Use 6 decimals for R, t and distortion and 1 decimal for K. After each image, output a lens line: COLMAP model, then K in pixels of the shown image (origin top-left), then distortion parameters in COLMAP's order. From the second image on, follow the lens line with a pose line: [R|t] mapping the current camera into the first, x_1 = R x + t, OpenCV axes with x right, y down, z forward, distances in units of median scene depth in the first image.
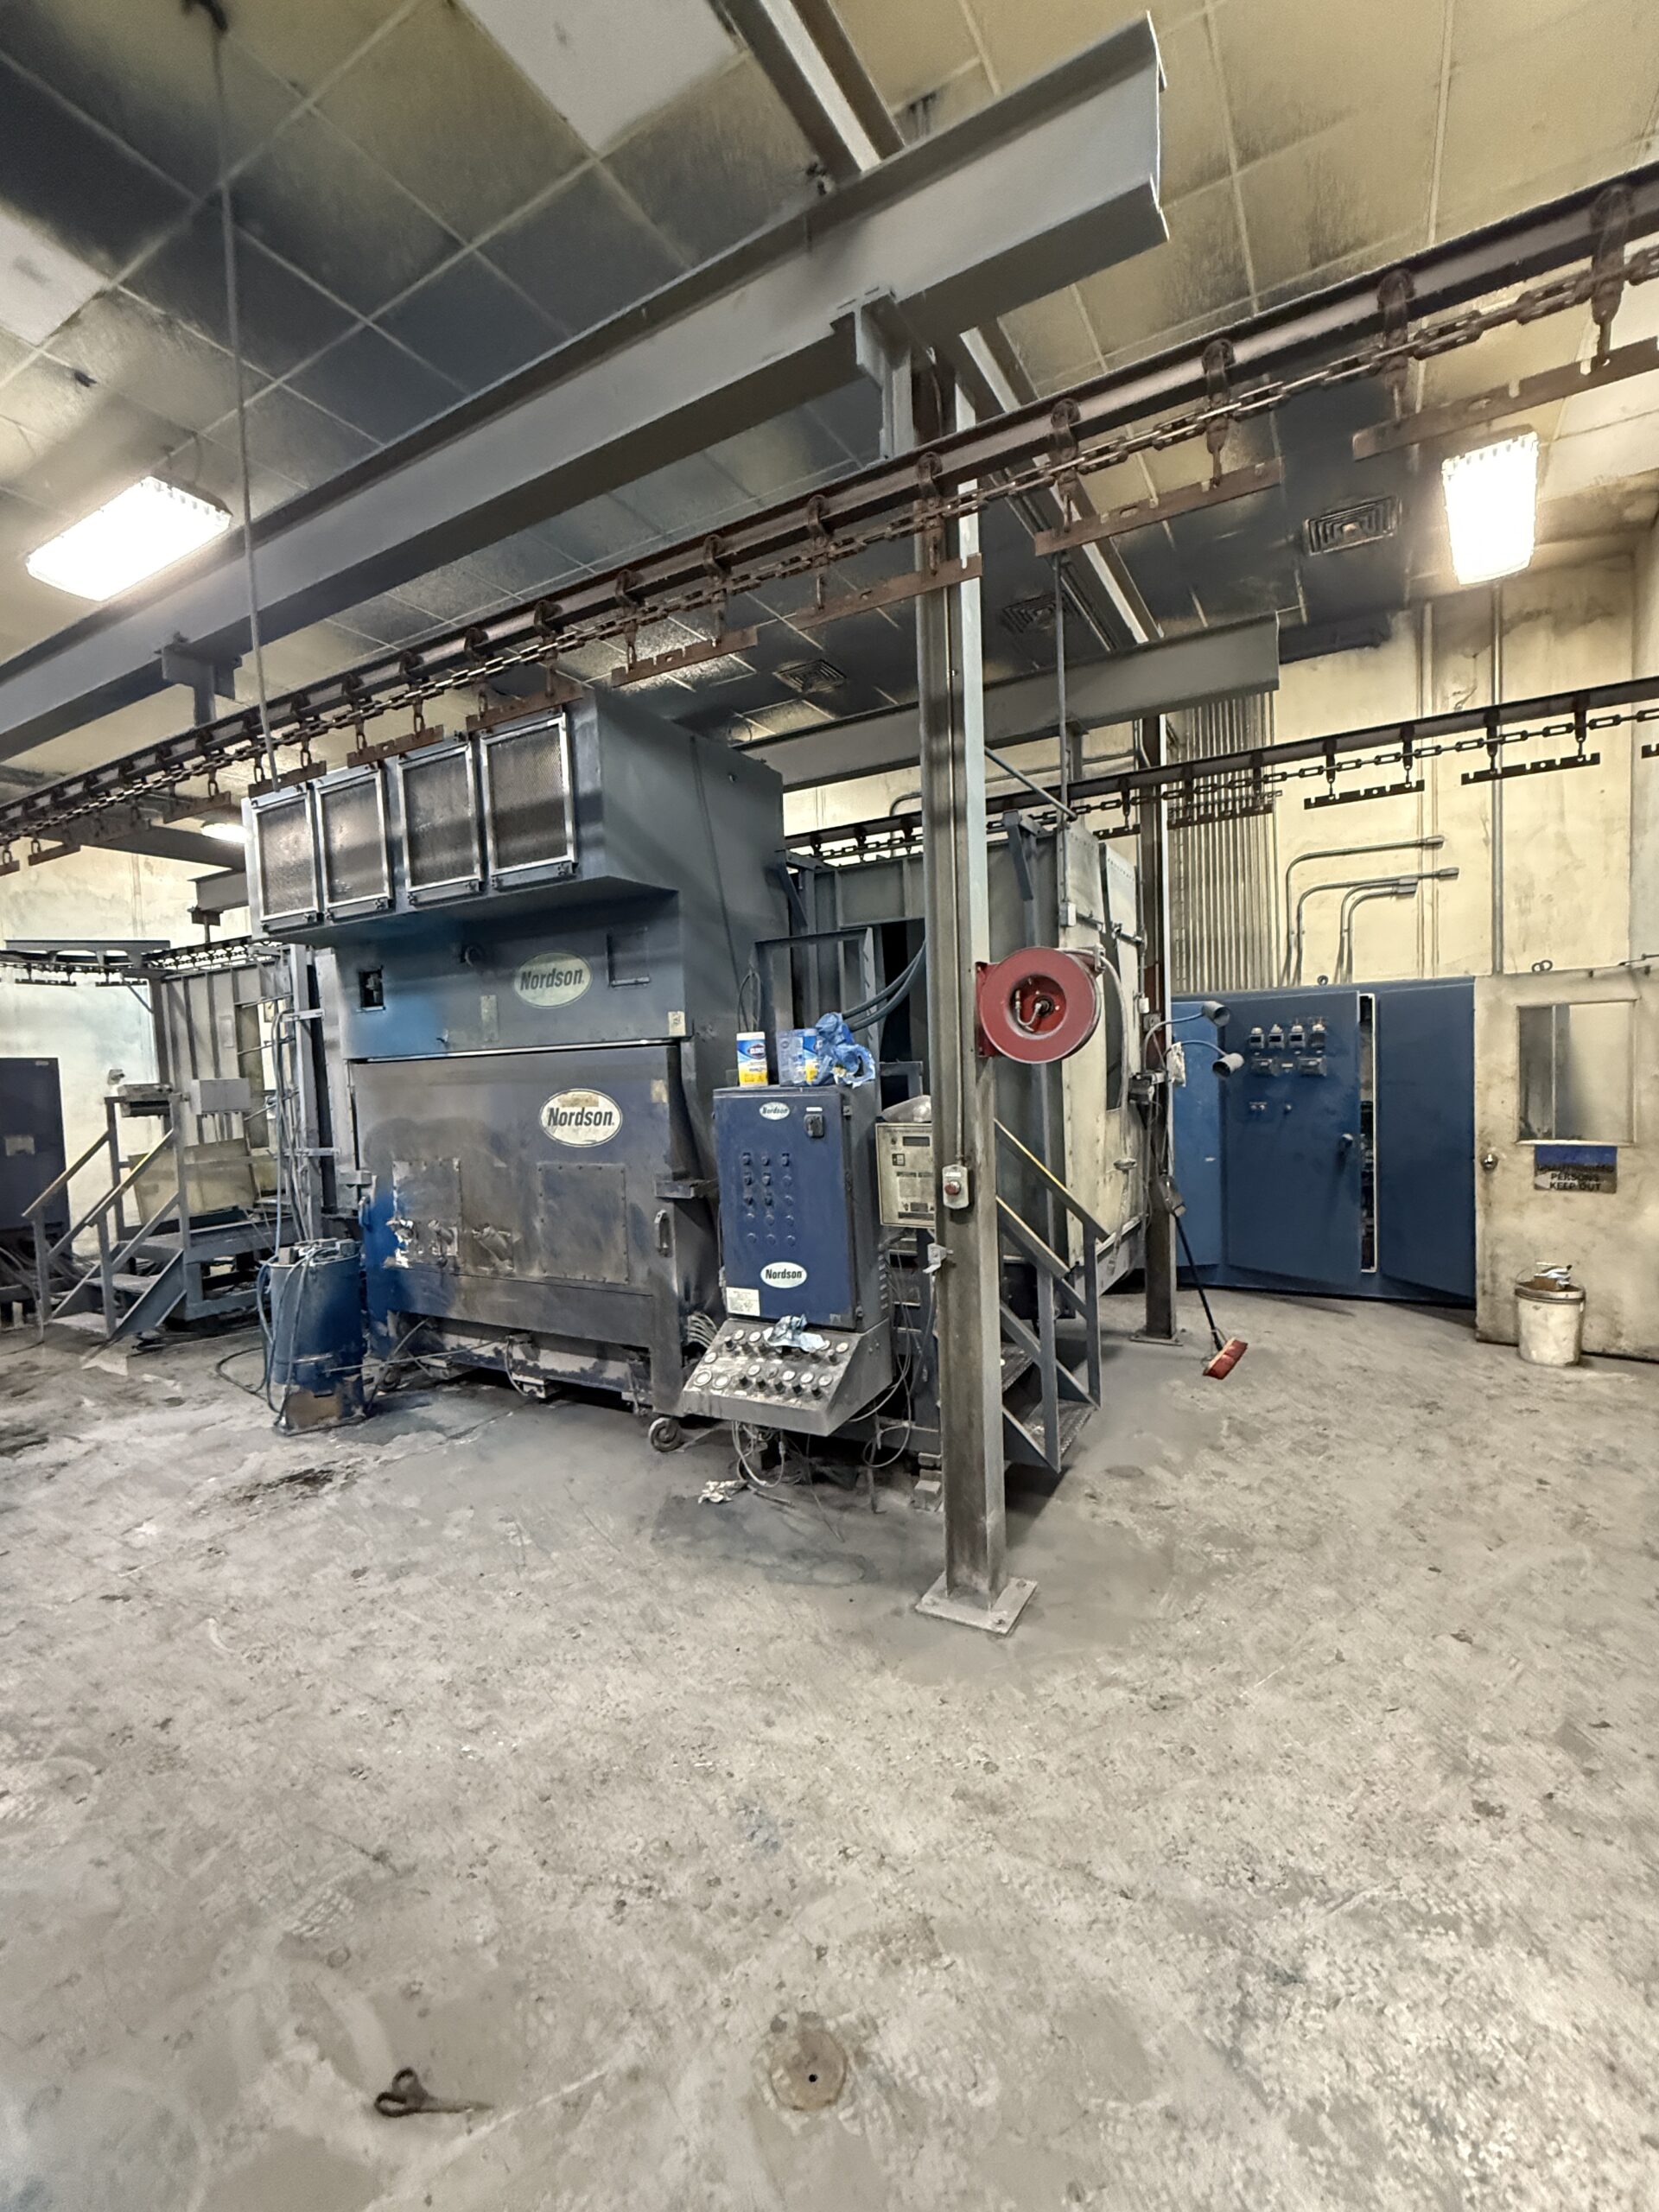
lens RADIAL K [[943.6, 0, 831.9], [0, 943.6, 1108.6], [0, 0, 1]] dist [-0.001113, 0.000356]
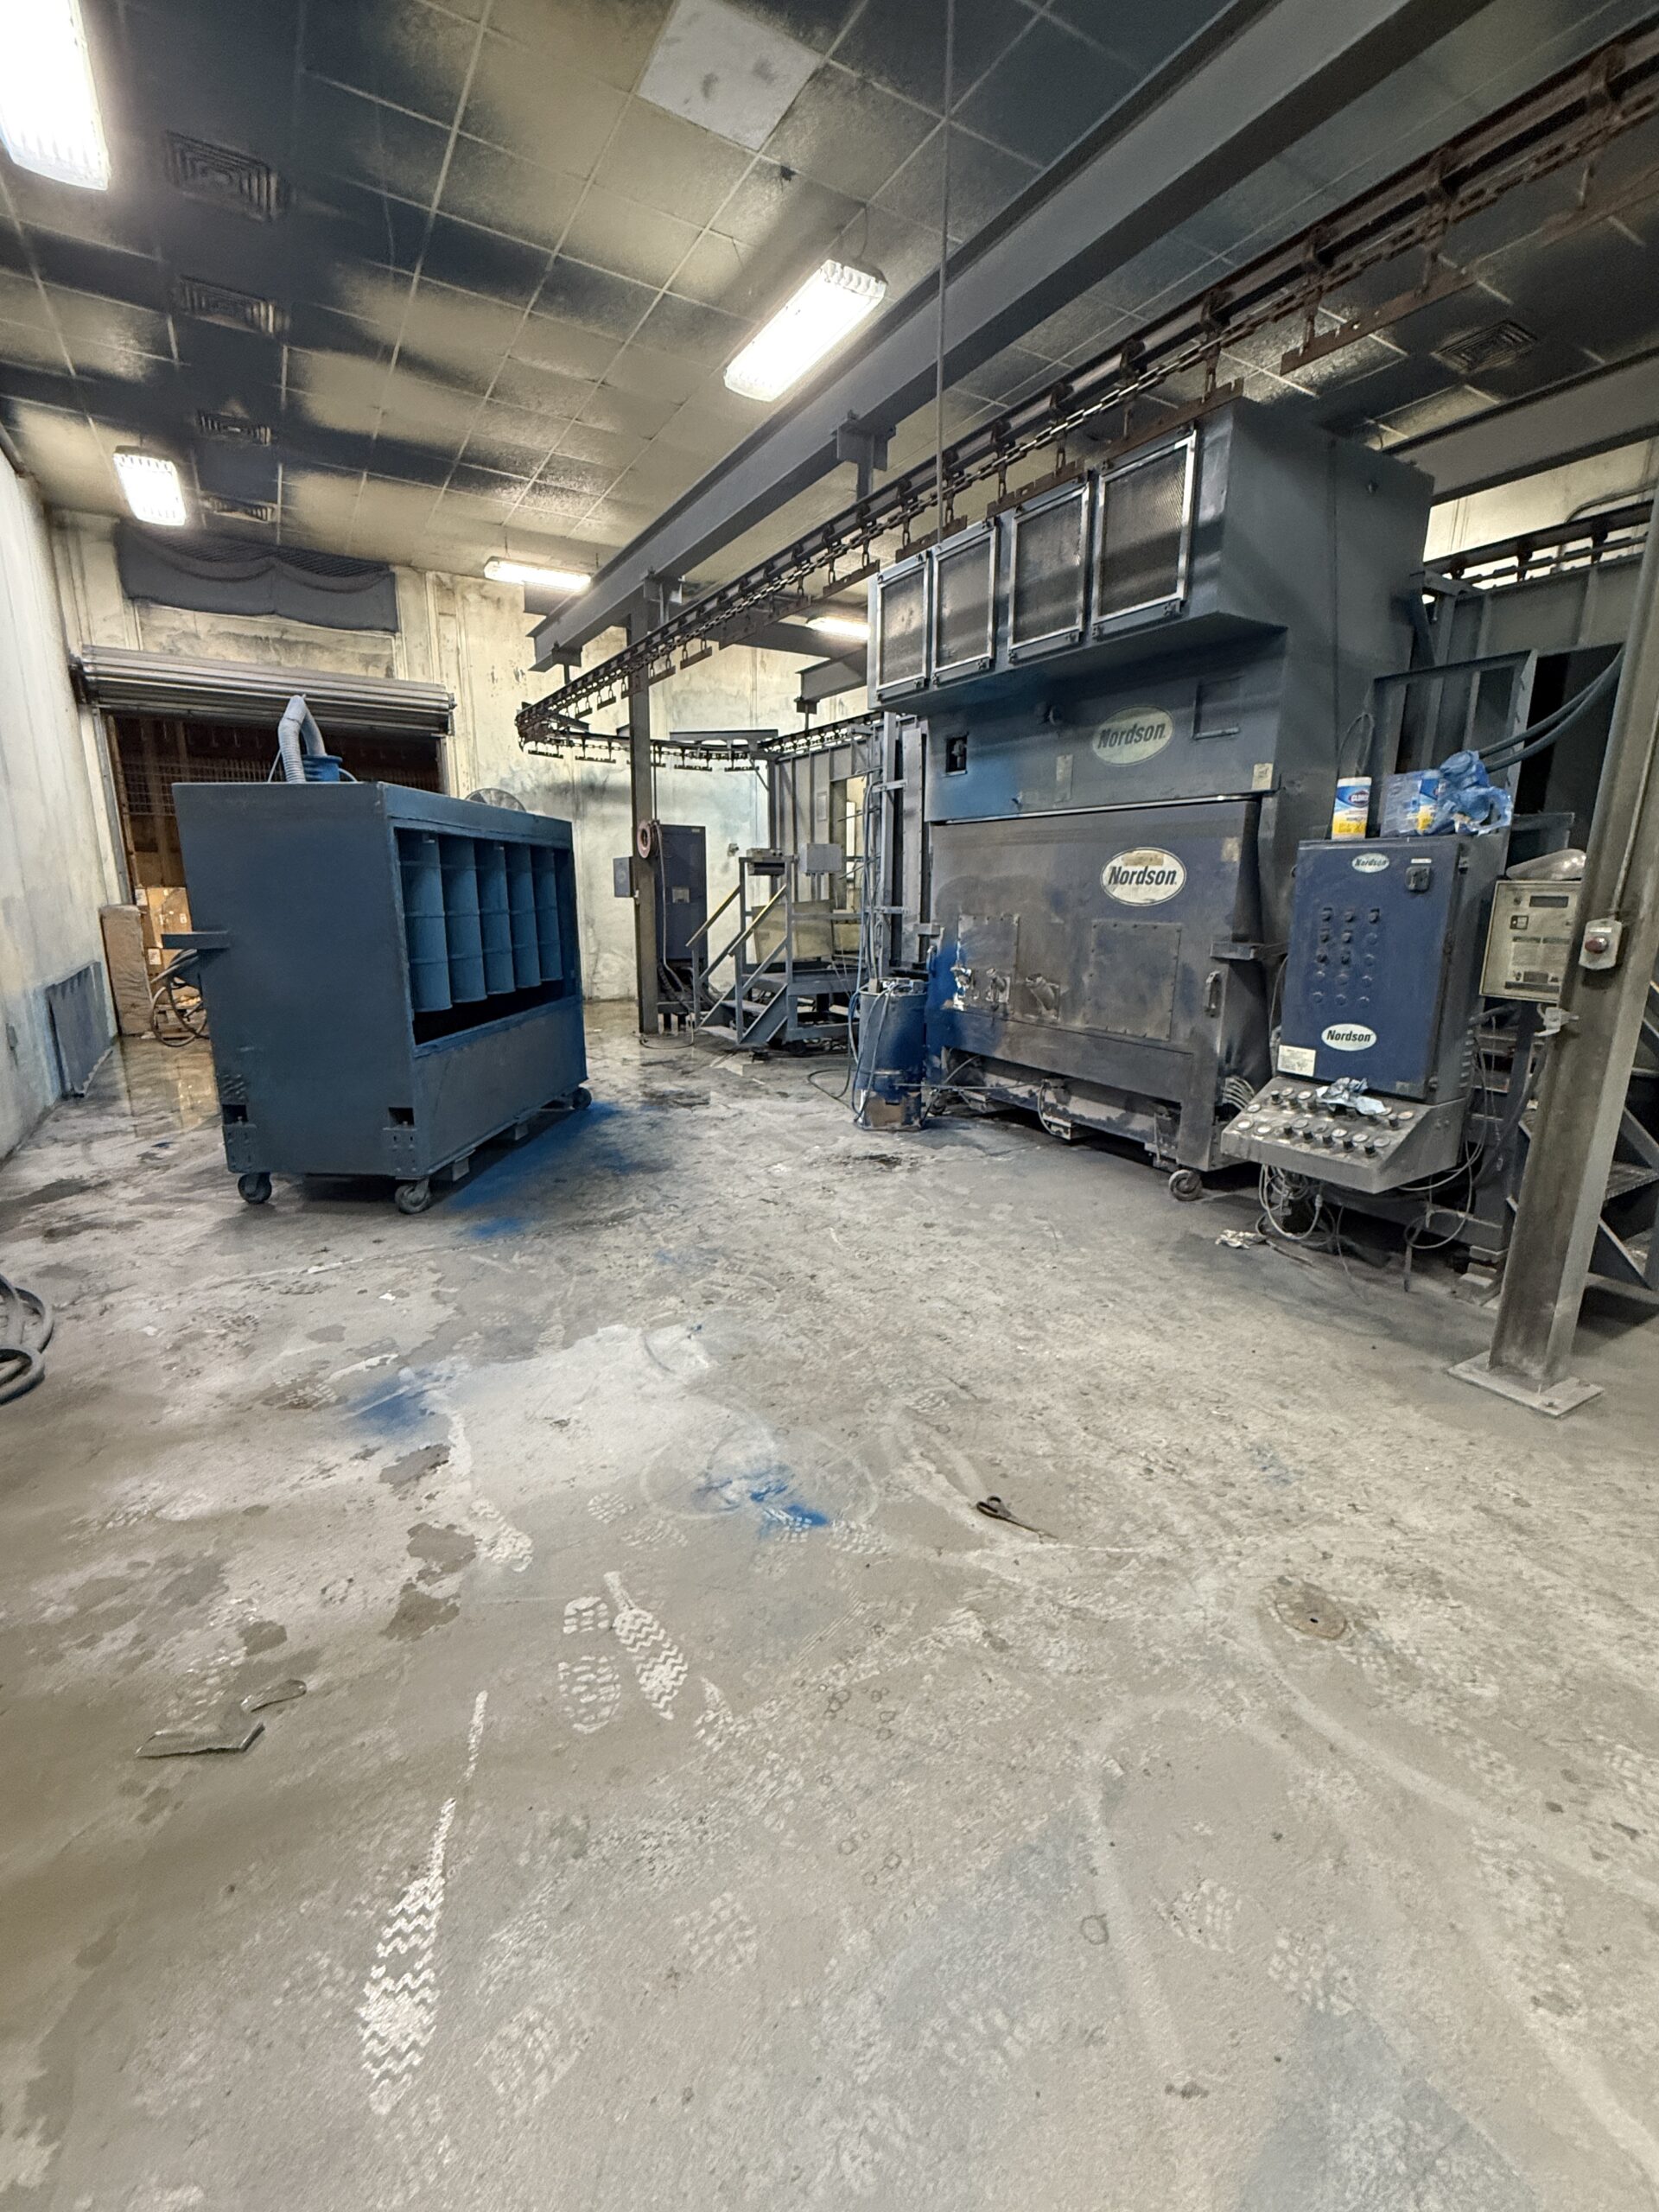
lens RADIAL K [[943.6, 0, 827.9], [0, 943.6, 1109.8], [0, 0, 1]] dist [-0.001113, 0.000356]
pose [[0.865434, 0.162118, -0.474070, -0.040349], [-0.066318, 0.974944, 0.212336, 0.074101], [0.496615, -0.152323, 0.854501, -0.108576]]
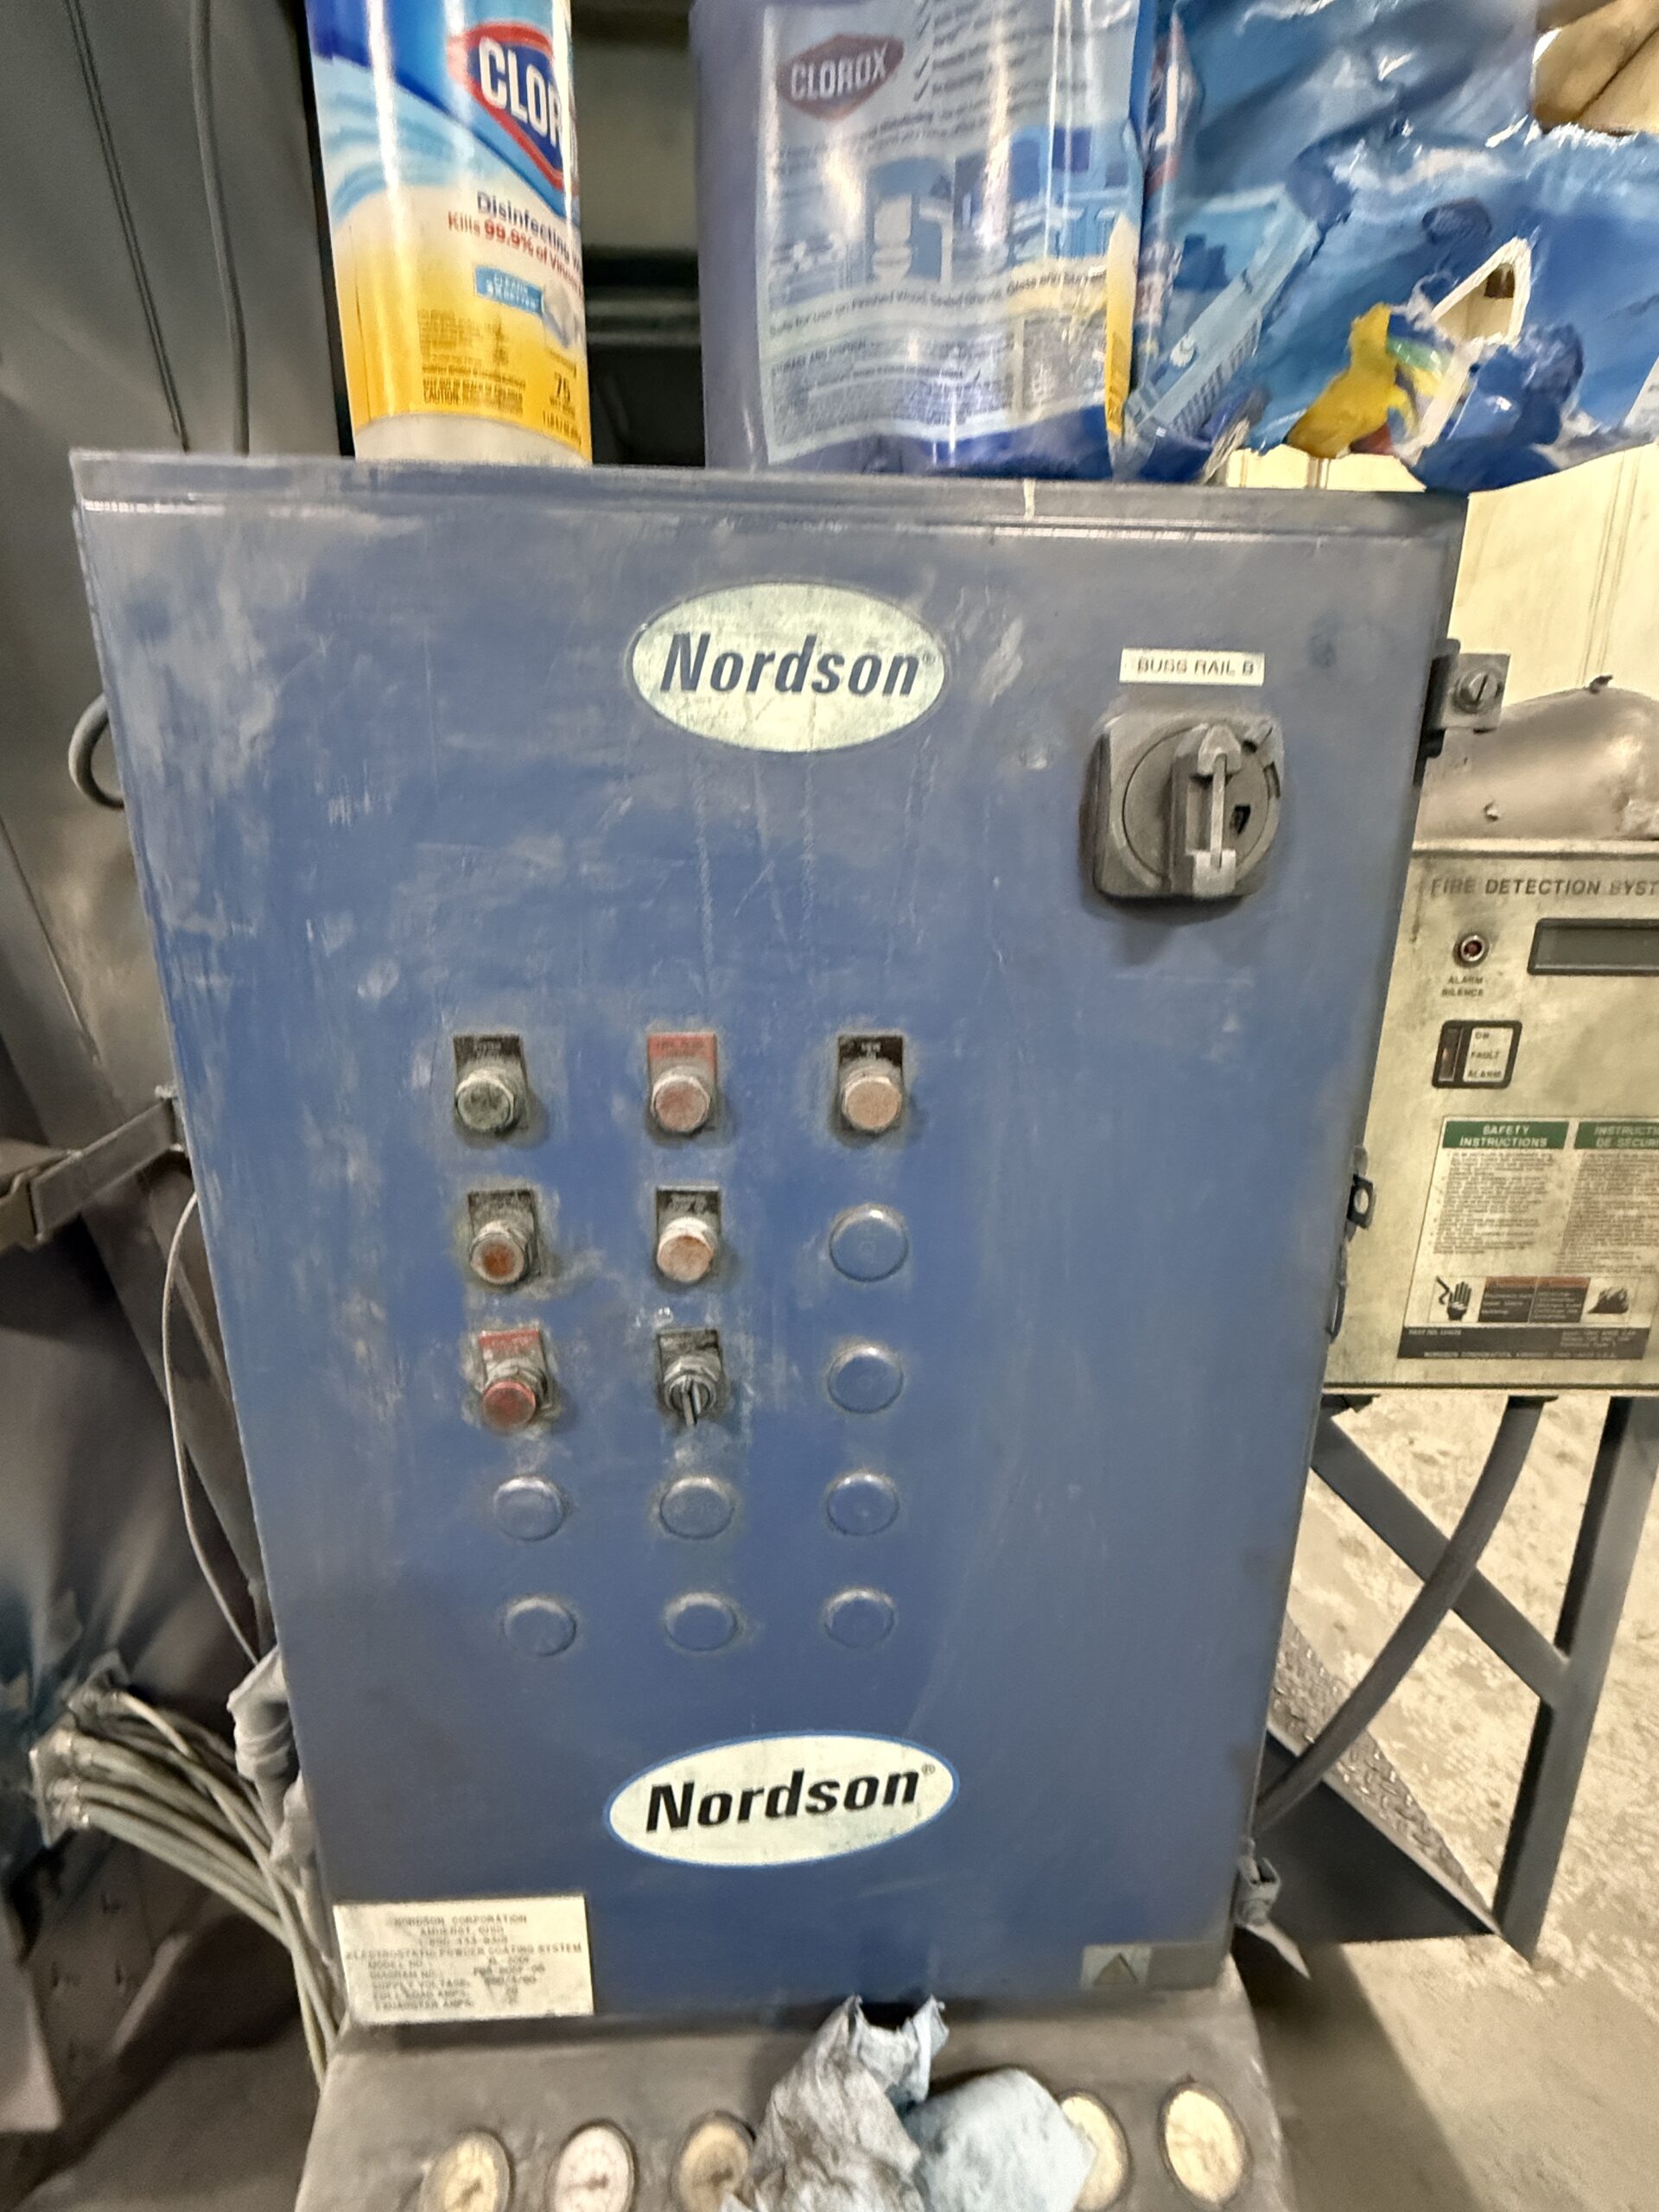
lens RADIAL K [[943.6, 0, 831.8], [0, 943.6, 1104.4], [0, 0, 1]] dist [-0.001113, 0.000356]
pose [[0.842535, -0.082176, 0.532336, -0.113258], [-0.019898, 0.982871, 0.183218, 0.030737], [-0.538274, -0.164960, 0.826468, 0.839913]]
